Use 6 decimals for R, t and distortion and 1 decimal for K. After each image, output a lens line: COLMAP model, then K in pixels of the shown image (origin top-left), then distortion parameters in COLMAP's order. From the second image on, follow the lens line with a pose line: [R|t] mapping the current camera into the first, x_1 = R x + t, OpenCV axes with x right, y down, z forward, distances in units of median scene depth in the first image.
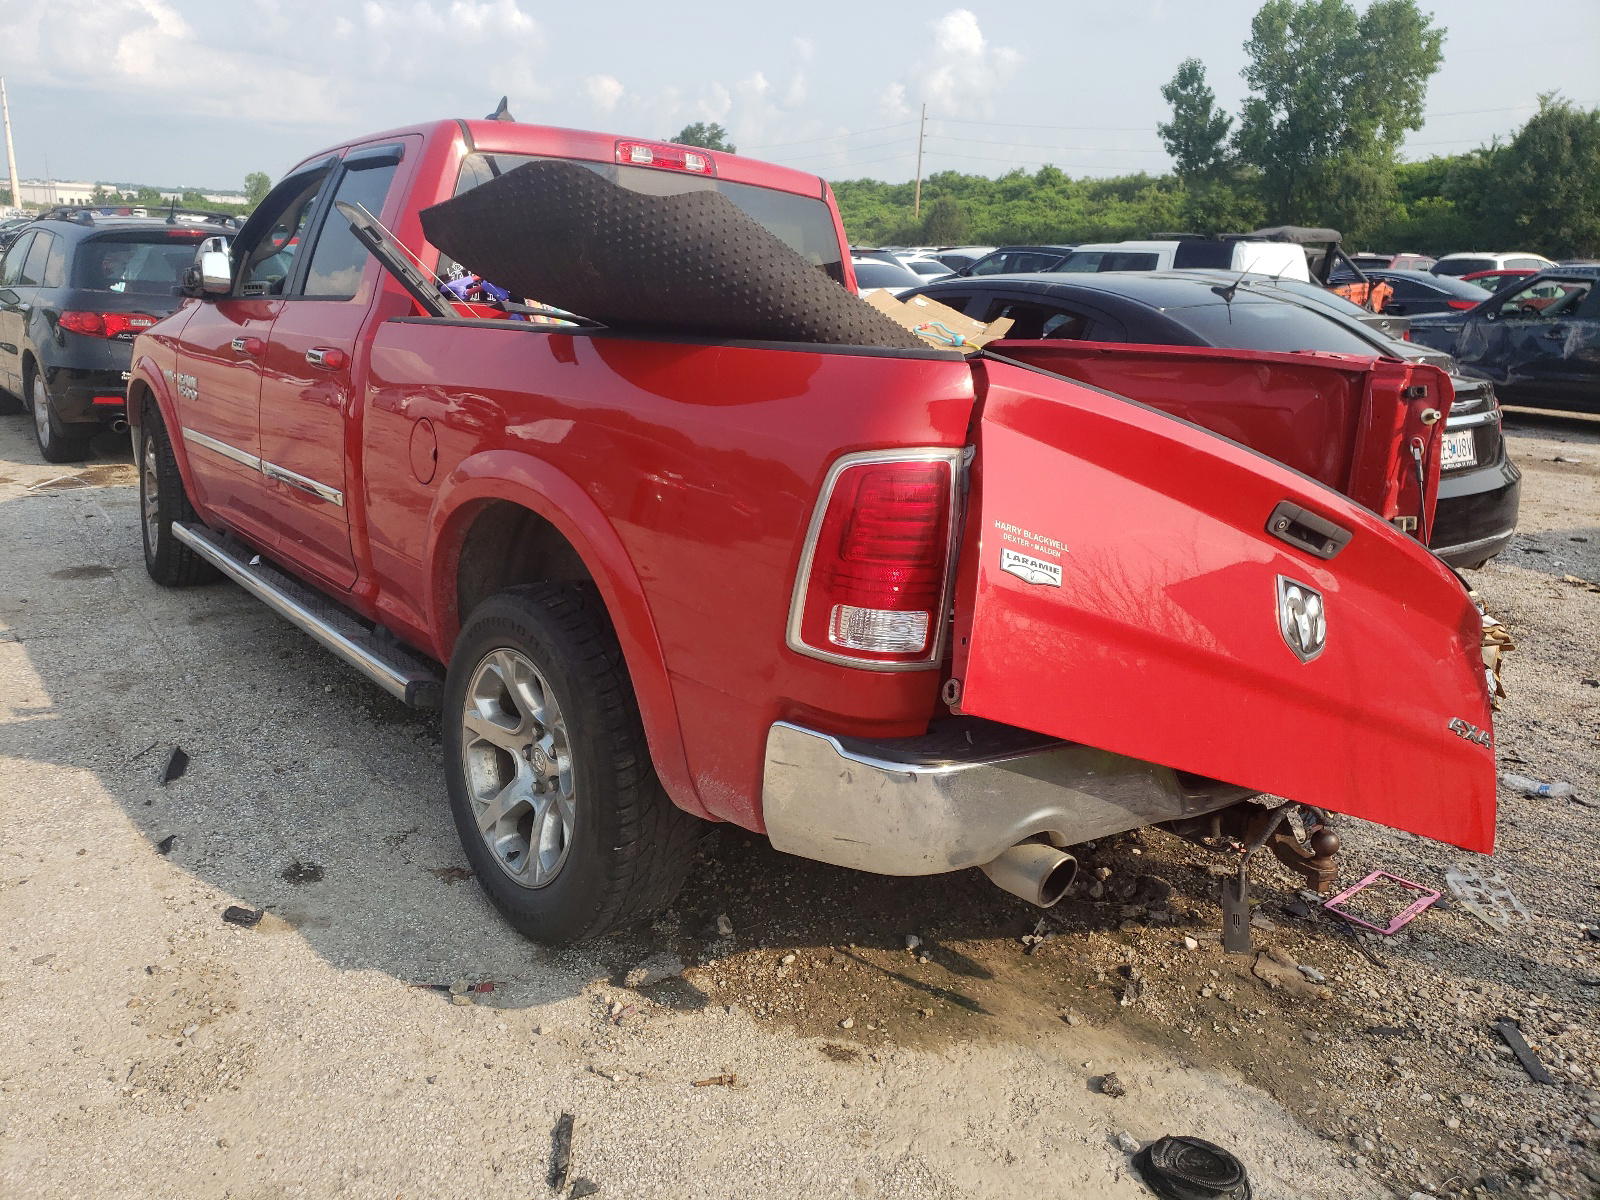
lens RADIAL K [[1182.7, 0, 800.0], [0, 1182.7, 600.0], [0, 0, 1]] dist [0.018163, 0.007354]
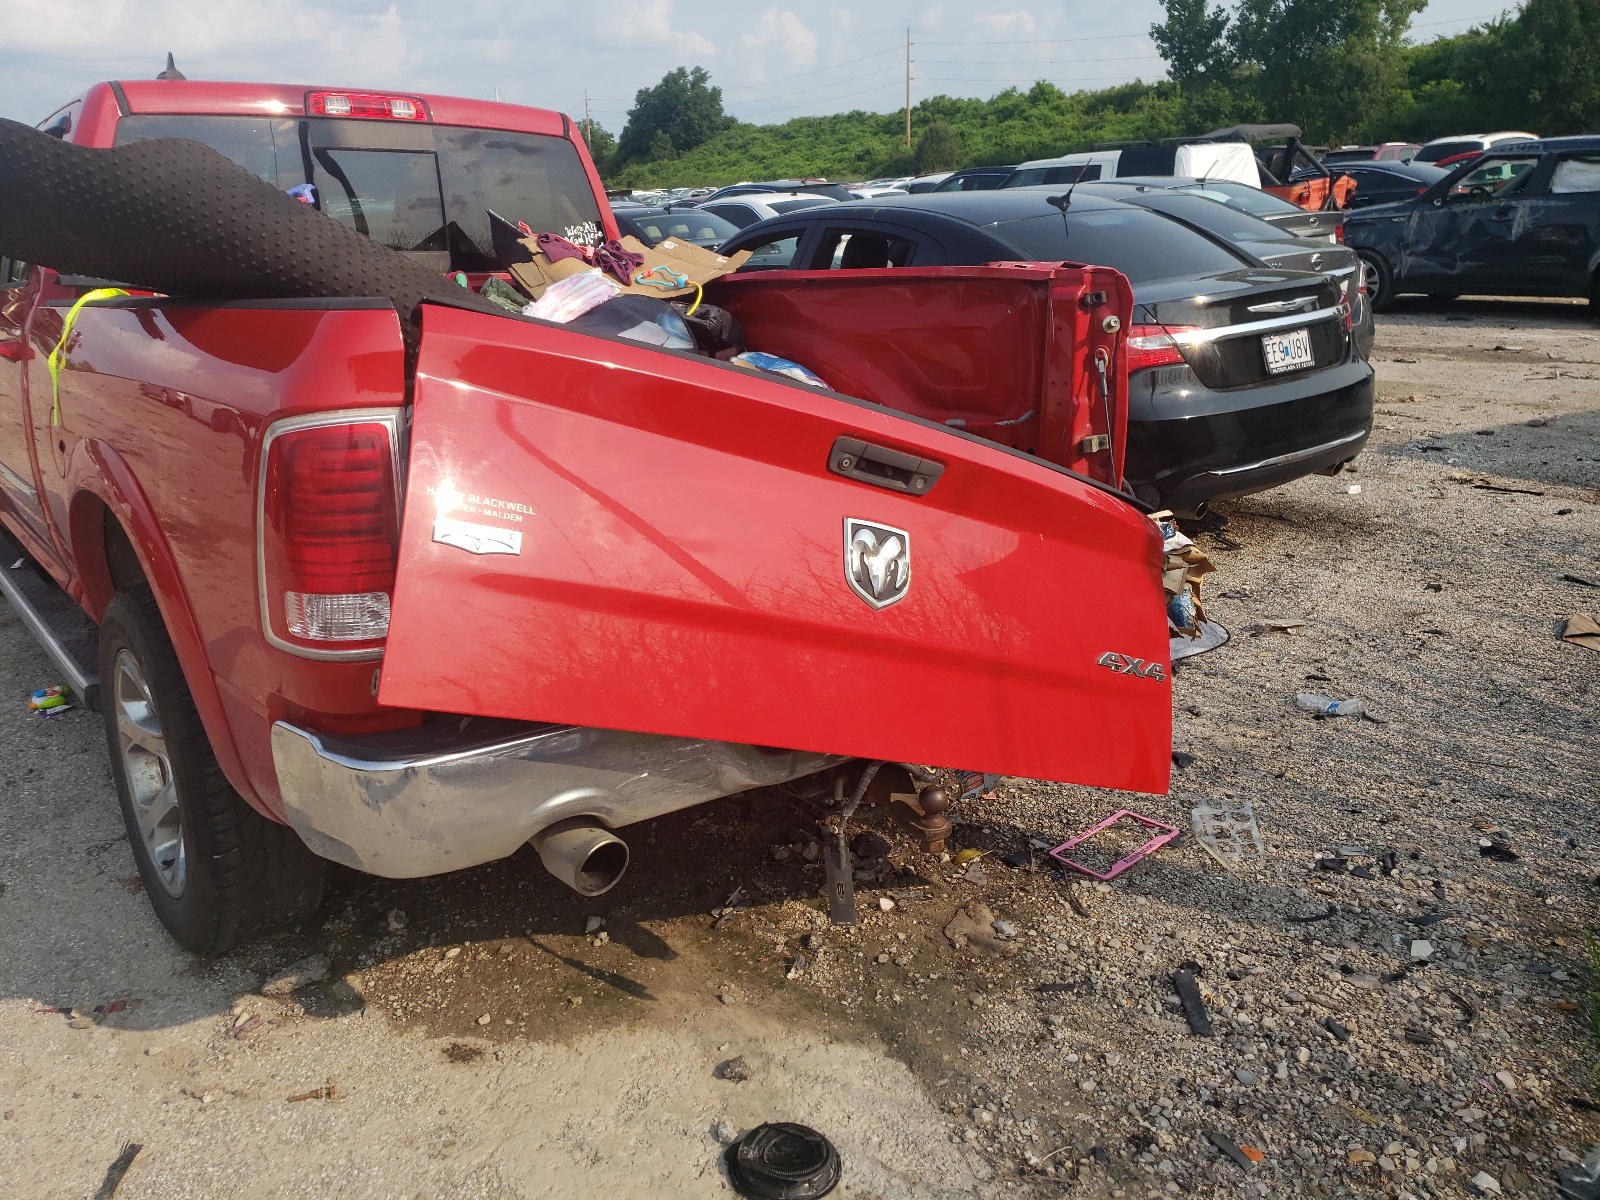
lens RADIAL K [[1182.7, 0, 800.0], [0, 1182.7, 600.0], [0, 0, 1]] dist [0.018163, 0.007354]
pose [[0.996989, -0.072878, -0.026498, 0.175940], [0.074009, 0.996261, 0.044565, -0.000258], [0.023151, -0.046392, 0.998655, 0.038063]]
